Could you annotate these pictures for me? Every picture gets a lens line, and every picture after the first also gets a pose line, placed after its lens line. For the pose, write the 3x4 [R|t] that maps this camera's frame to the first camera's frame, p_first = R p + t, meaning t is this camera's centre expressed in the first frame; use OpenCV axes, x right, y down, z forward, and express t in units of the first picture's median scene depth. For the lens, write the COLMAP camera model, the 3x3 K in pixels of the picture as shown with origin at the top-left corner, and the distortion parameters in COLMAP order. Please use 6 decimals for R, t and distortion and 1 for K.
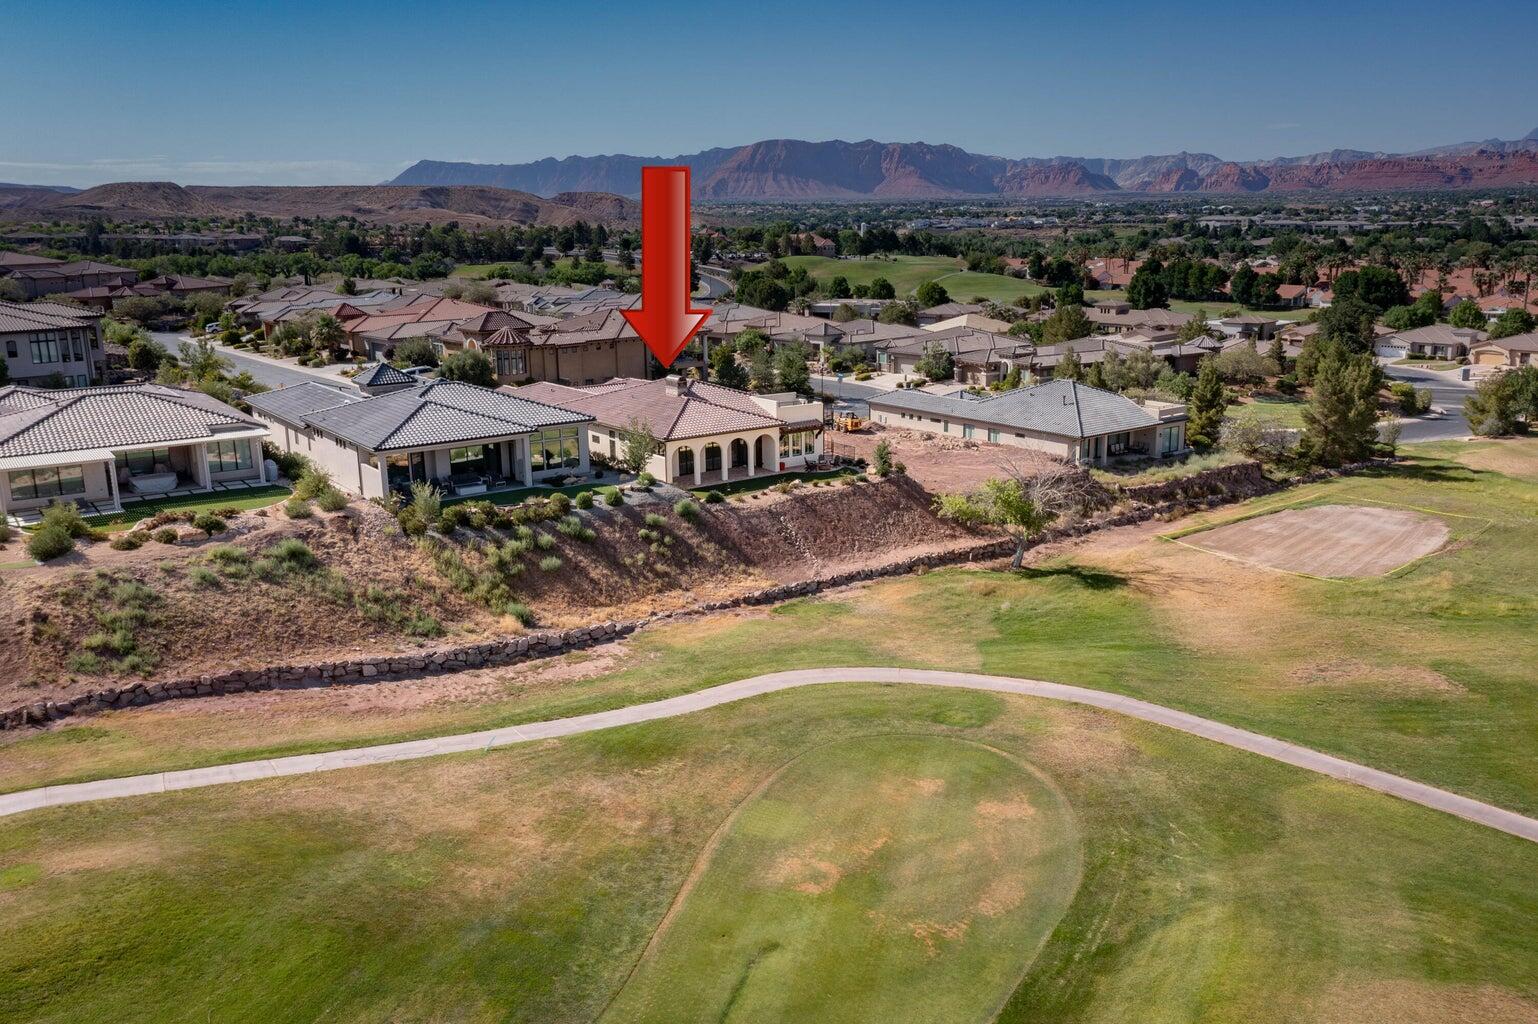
lens RADIAL K [[1236.3, 0, 769.0], [0, 1236.3, 512.0], [0, 0, 1]] dist [-0.006374, 0.004714]
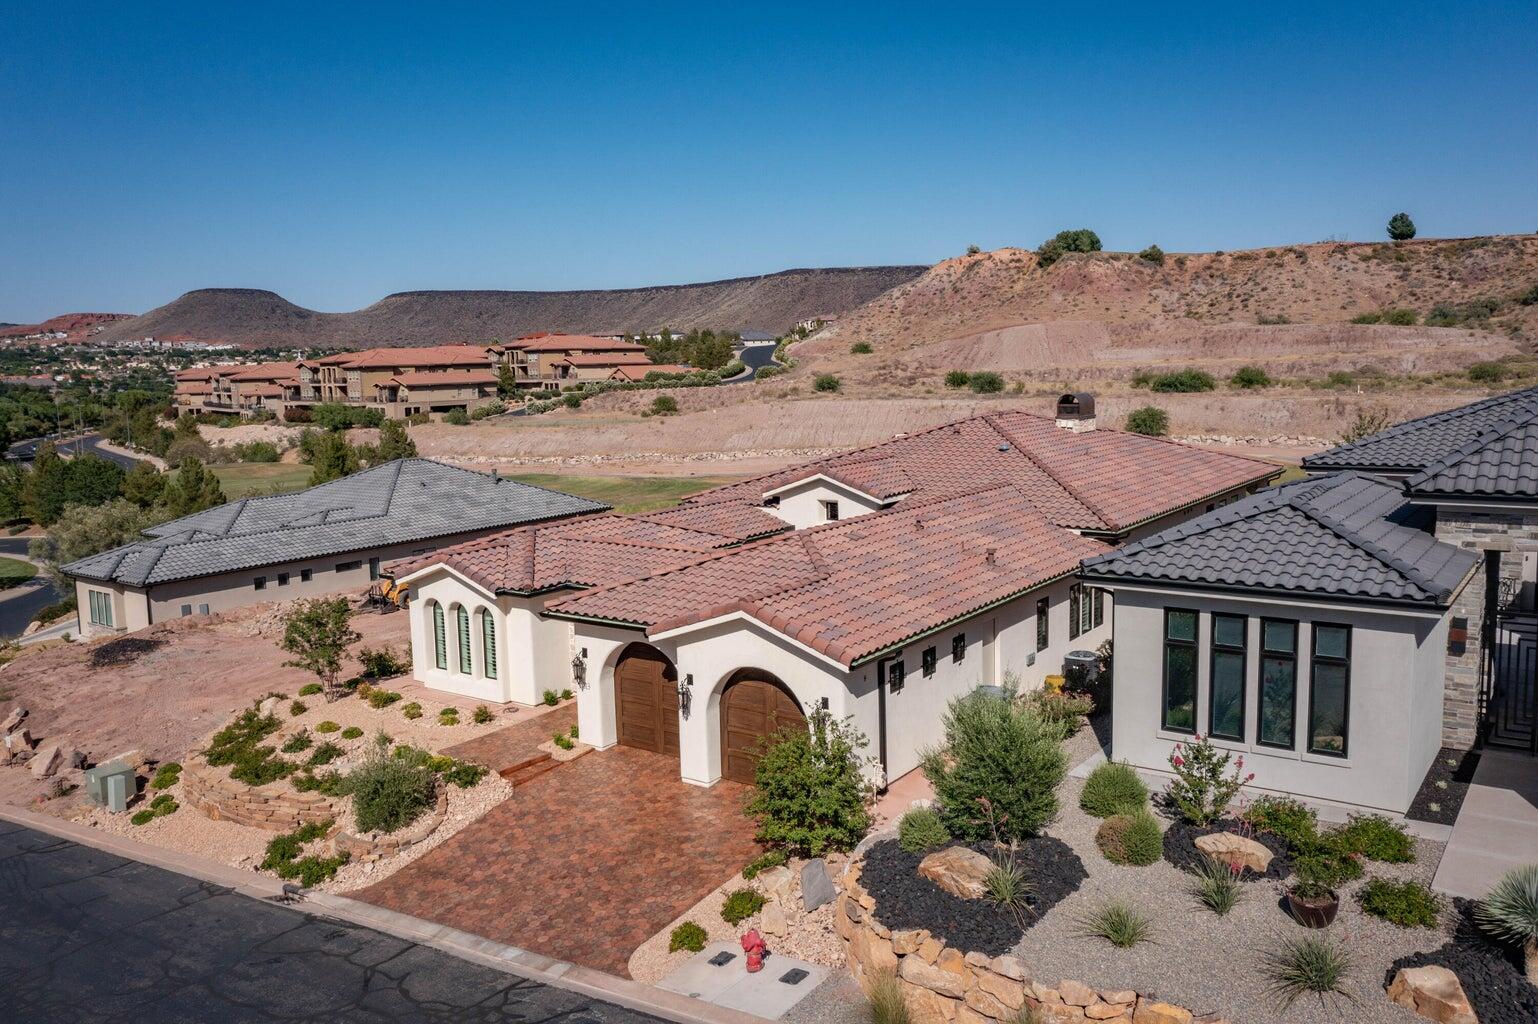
lens RADIAL K [[1212.8, 0, 769.0], [0, 1212.8, 512.0], [0, 0, 1]] dist [-0.021797, 0.006489]
pose [[-0.300432, -0.099501, 0.948599, -0.411756], [0.254017, 0.950279, 0.180127, -0.150978], [-0.919356, 0.295076, -0.260220, 1.036212]]
